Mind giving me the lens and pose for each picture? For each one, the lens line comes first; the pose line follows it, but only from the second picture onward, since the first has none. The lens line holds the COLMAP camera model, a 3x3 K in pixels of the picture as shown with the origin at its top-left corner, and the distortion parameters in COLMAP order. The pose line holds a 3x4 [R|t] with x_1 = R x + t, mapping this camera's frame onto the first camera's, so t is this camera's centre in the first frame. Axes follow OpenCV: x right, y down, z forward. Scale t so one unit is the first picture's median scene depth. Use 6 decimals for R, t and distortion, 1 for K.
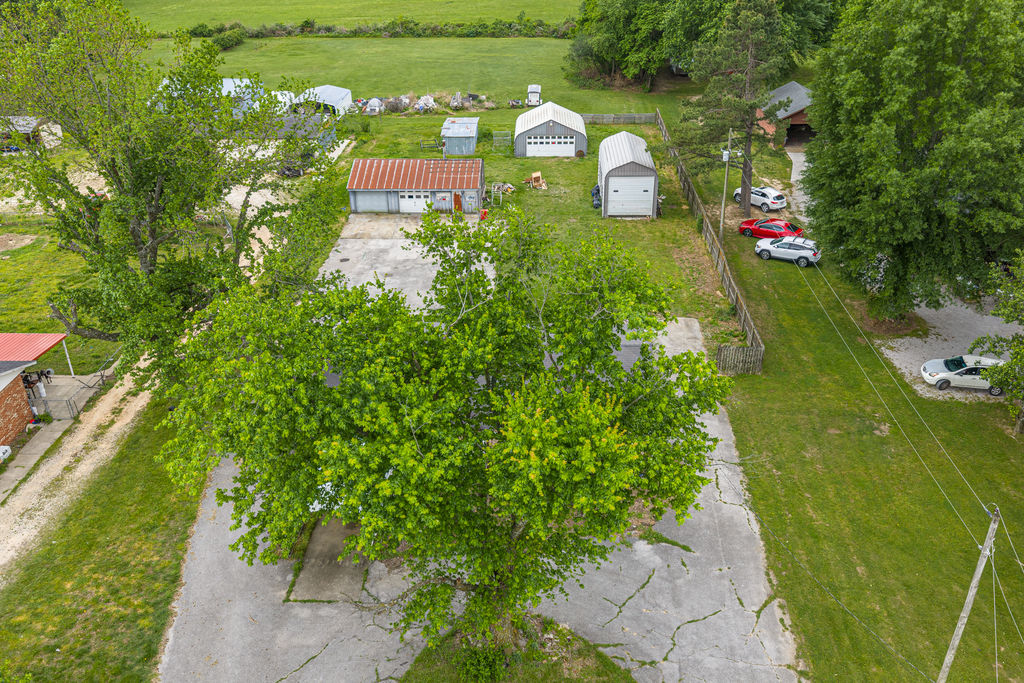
lens RADIAL K [[846.3, 0, 513.4], [0, 846.3, 337.6], [0, 0, 1]] dist [0.019565, -0.036944]
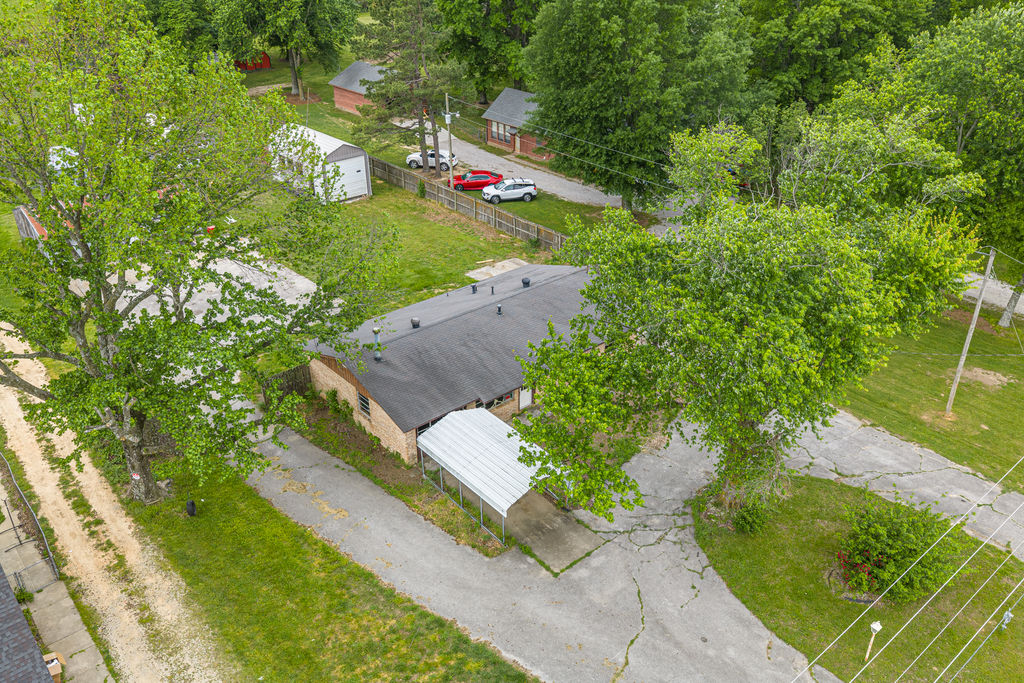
lens RADIAL K [[846.3, 0, 514.8], [0, 846.3, 340.5], [0, 0, 1]] dist [0.019565, -0.036944]
pose [[0.728115, -0.318187, 0.607129, -0.401451], [0.318676, 0.941324, 0.111154, -0.035741], [-0.606873, 0.112545, 0.786791, 0.108489]]
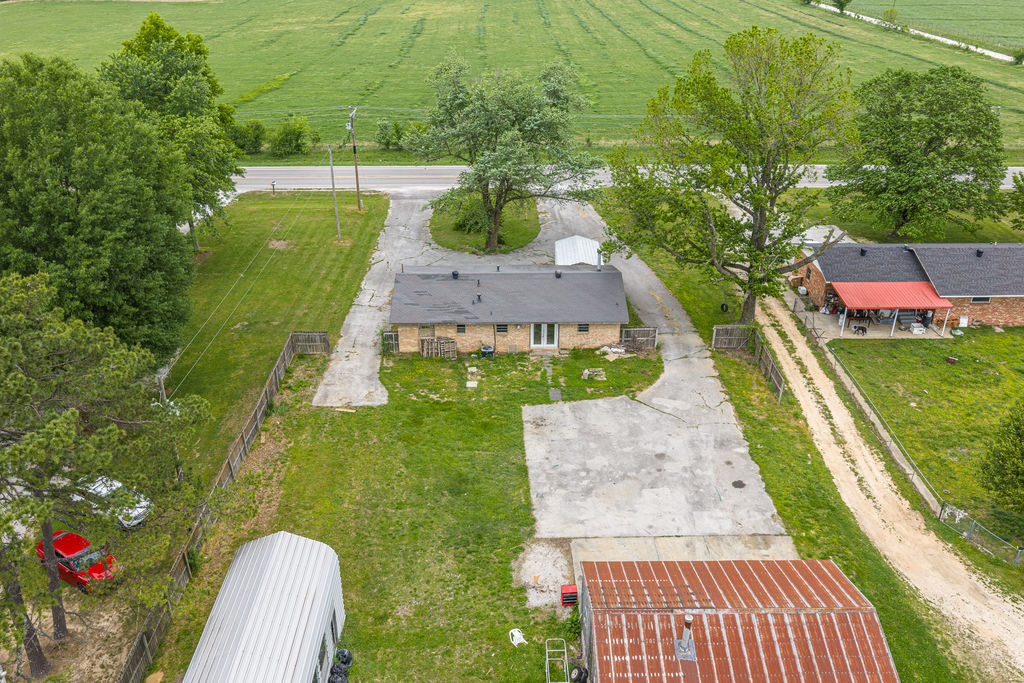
lens RADIAL K [[846.3, 0, 515.9], [0, 846.3, 344.1], [0, 0, 1]] dist [0.019565, -0.036944]
pose [[-0.998360, 0.033349, -0.046527, 0.019294], [-0.019704, 0.562908, 0.826285, -0.704956], [0.053746, 0.825847, -0.561327, 1.211993]]
